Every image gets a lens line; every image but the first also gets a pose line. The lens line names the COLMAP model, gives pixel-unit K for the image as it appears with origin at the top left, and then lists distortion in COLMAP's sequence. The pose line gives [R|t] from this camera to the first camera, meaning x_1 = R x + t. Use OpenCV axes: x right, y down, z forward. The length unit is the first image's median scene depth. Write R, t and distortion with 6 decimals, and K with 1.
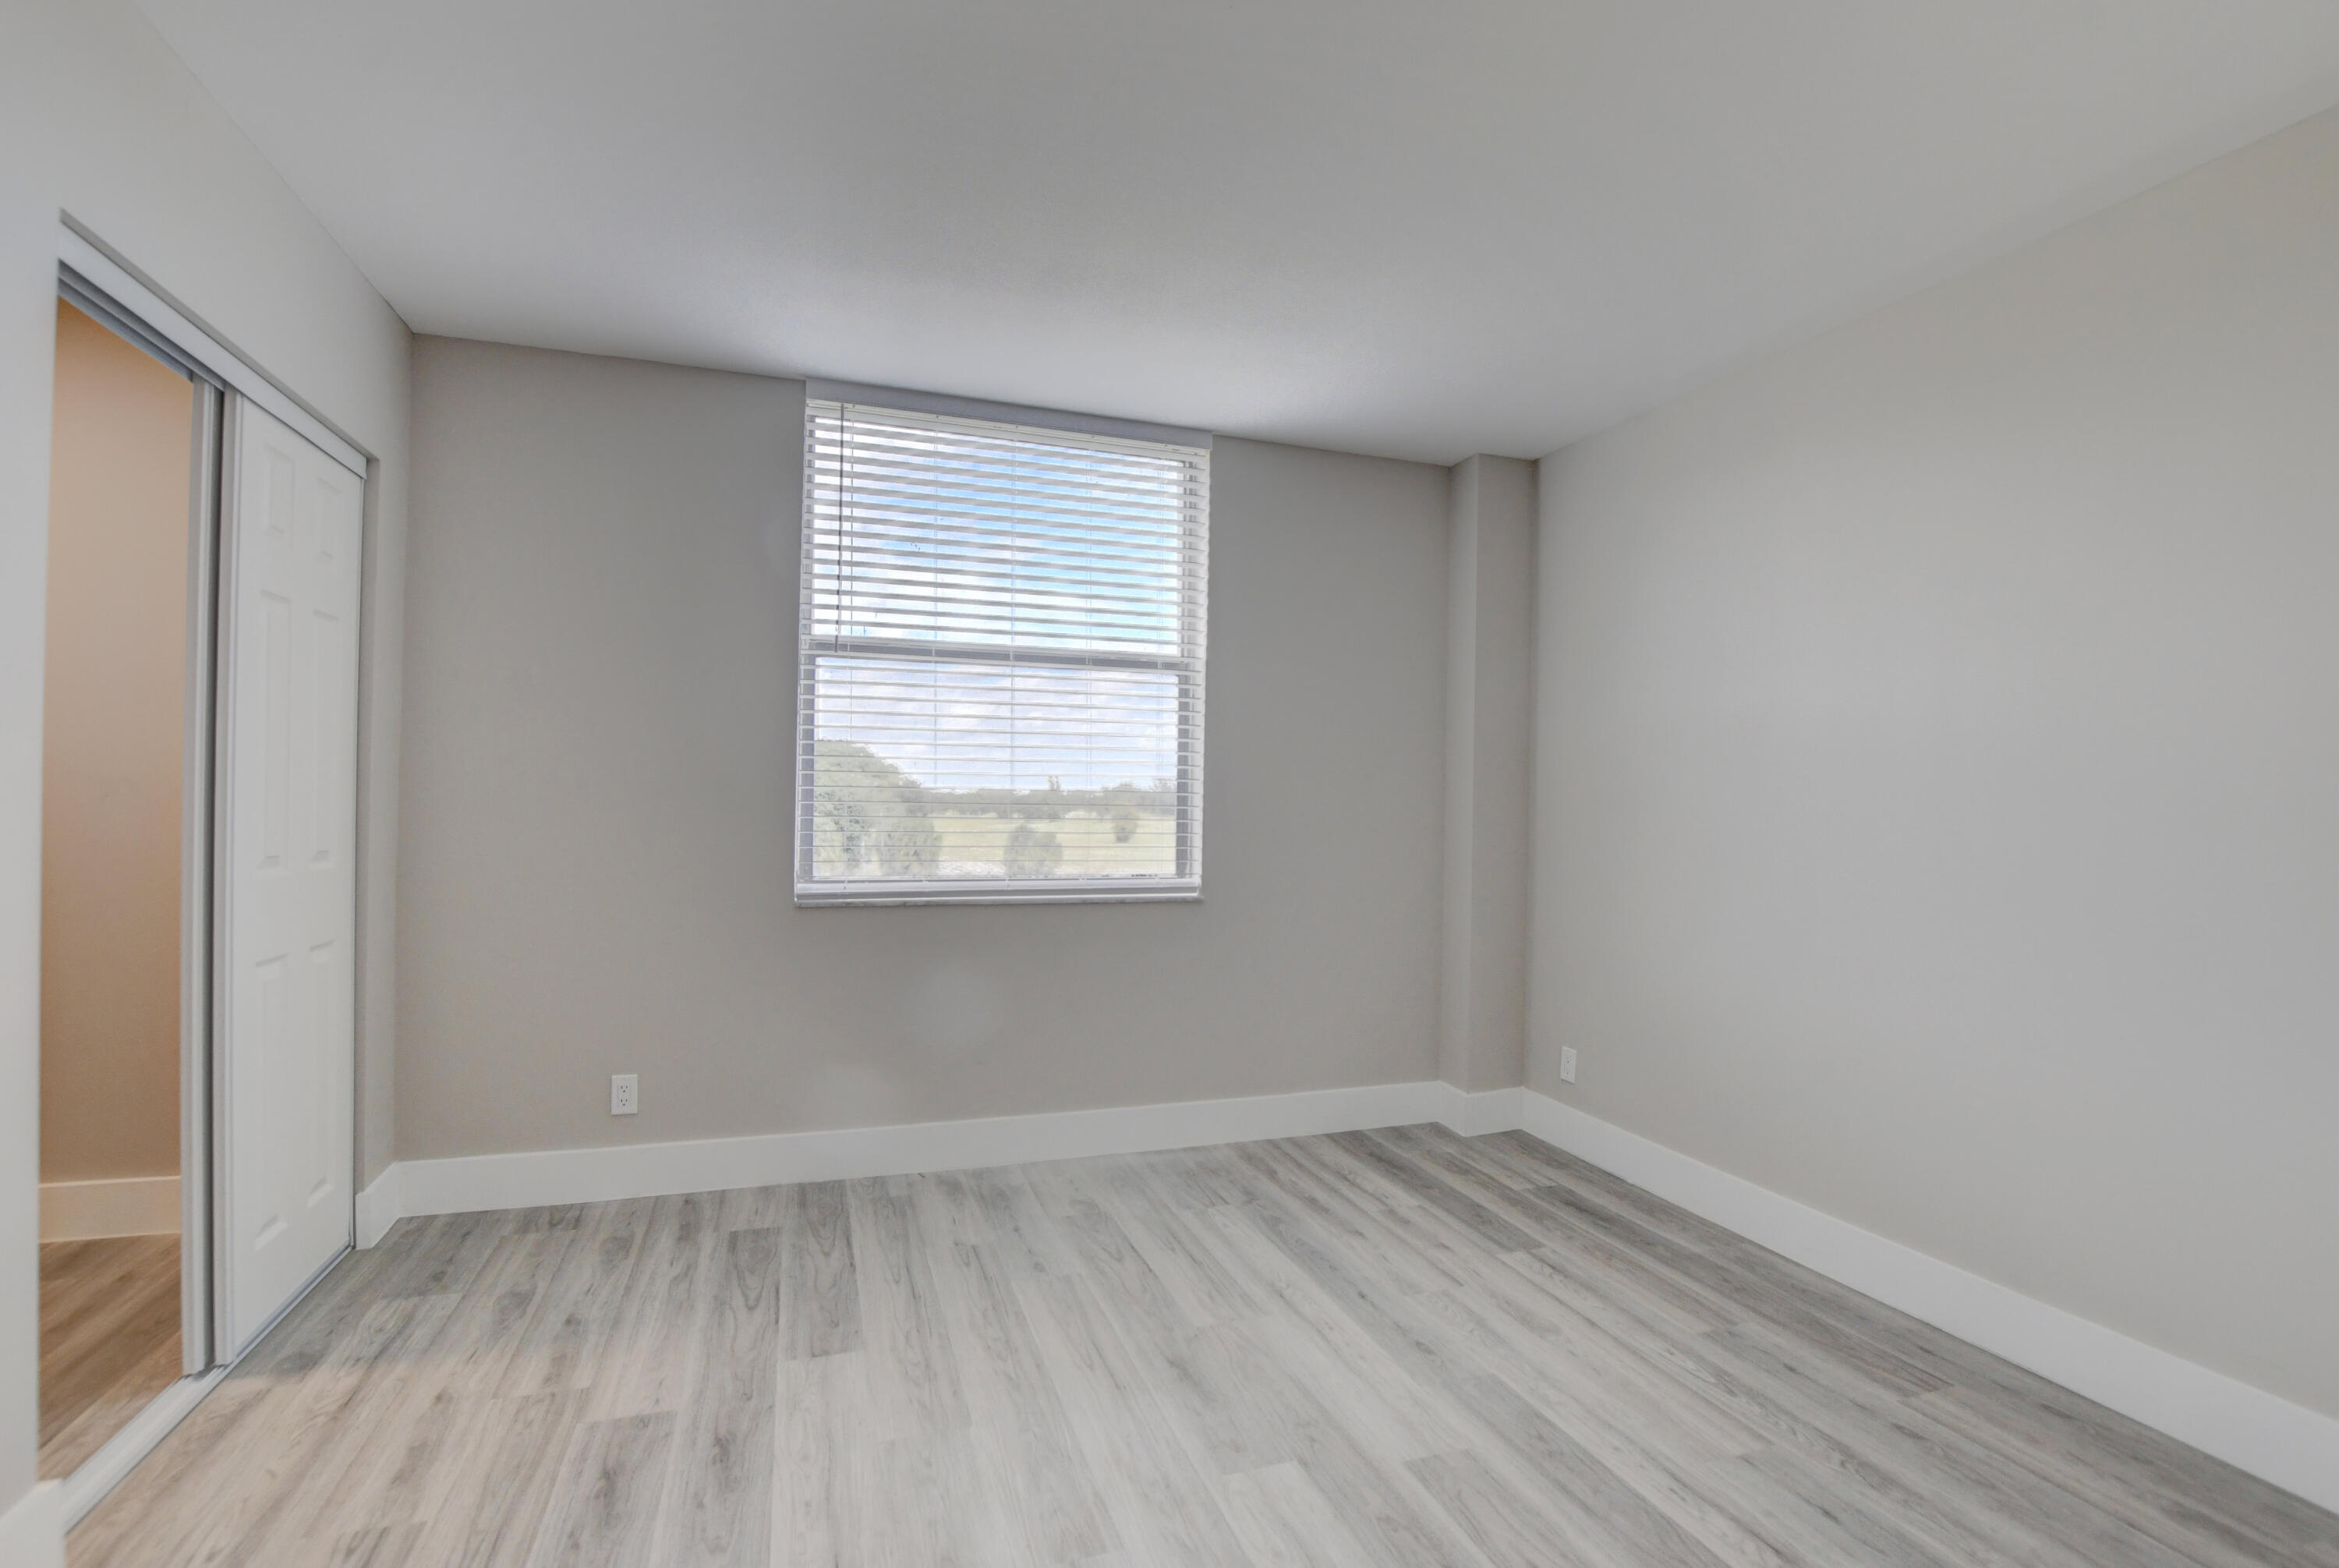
lens RADIAL K [[1085.3, 0, 1158.8], [0, 1085.3, 801.2], [0, 0, 1]] dist [-0.030837, 0.002547]
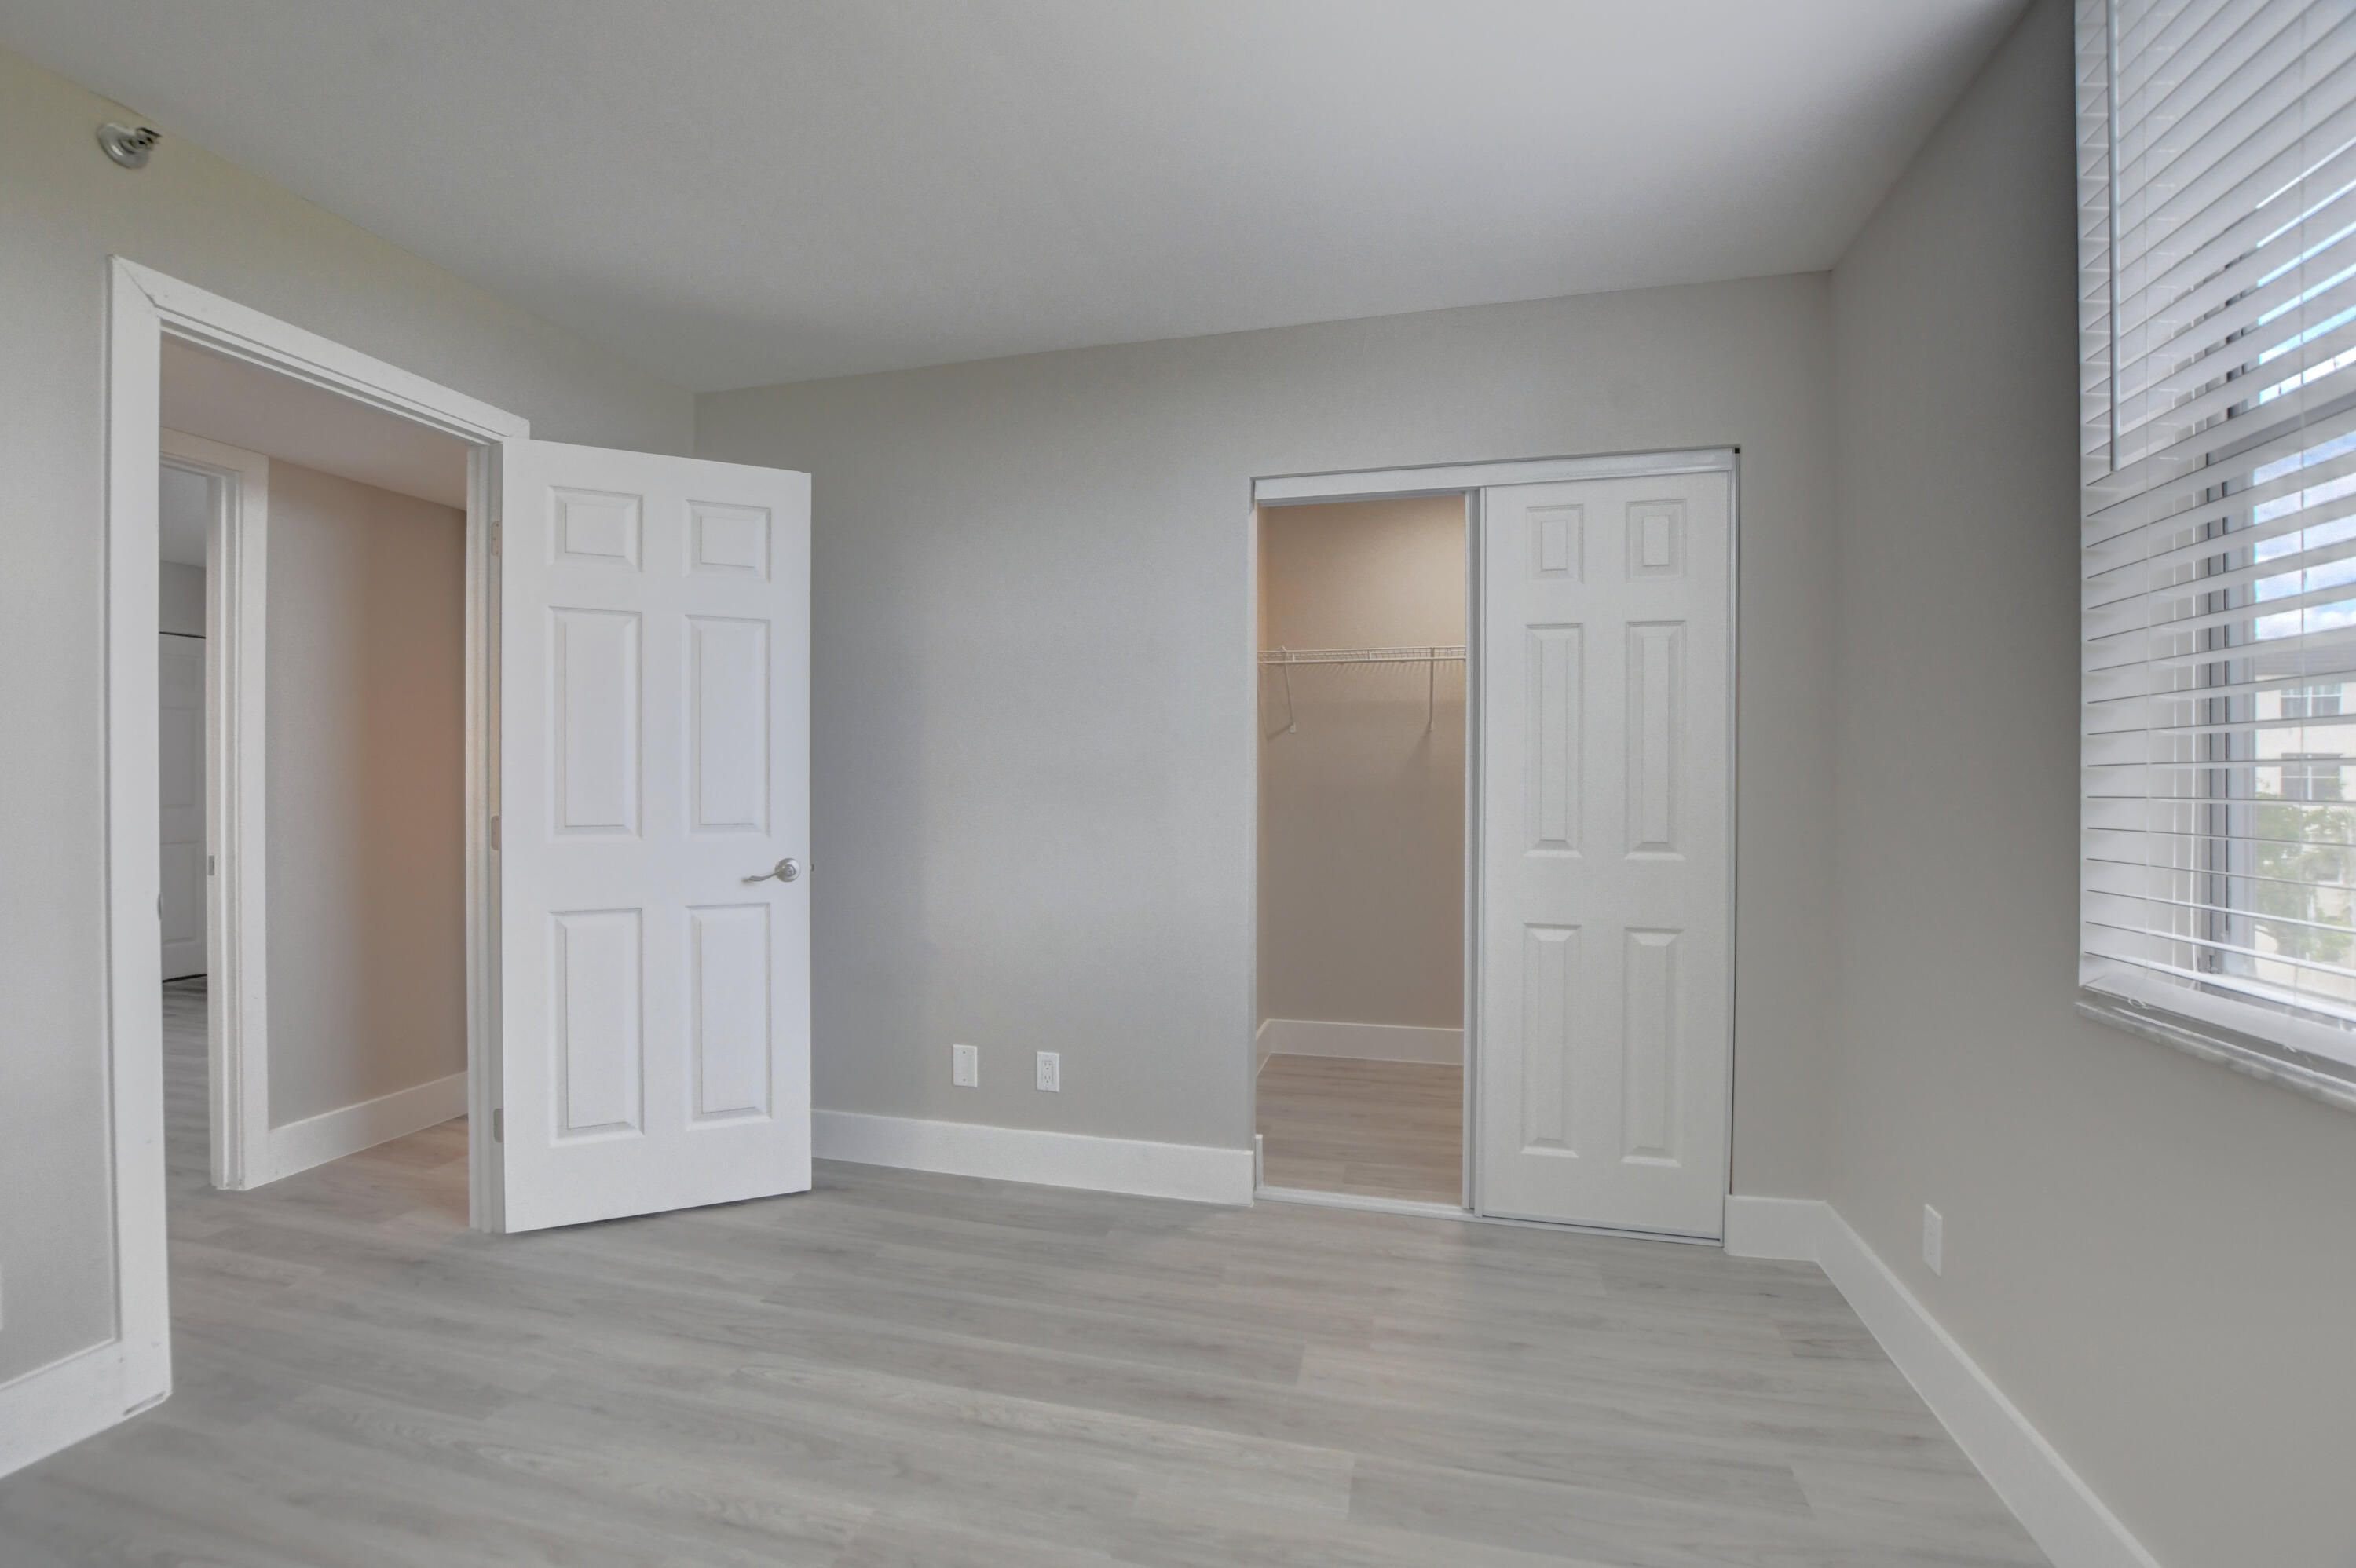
lens RADIAL K [[1060.1, 0, 1201.2], [0, 1060.1, 808.2], [0, 0, 1]] dist [-0.036181, -0.000029]
pose [[-0.568743, -0.001707, -0.822513, 0.410699], [-0.004362, 0.999990, 0.000941, 0.010809], [0.822503, 0.004123, -0.568745, 1.417225]]
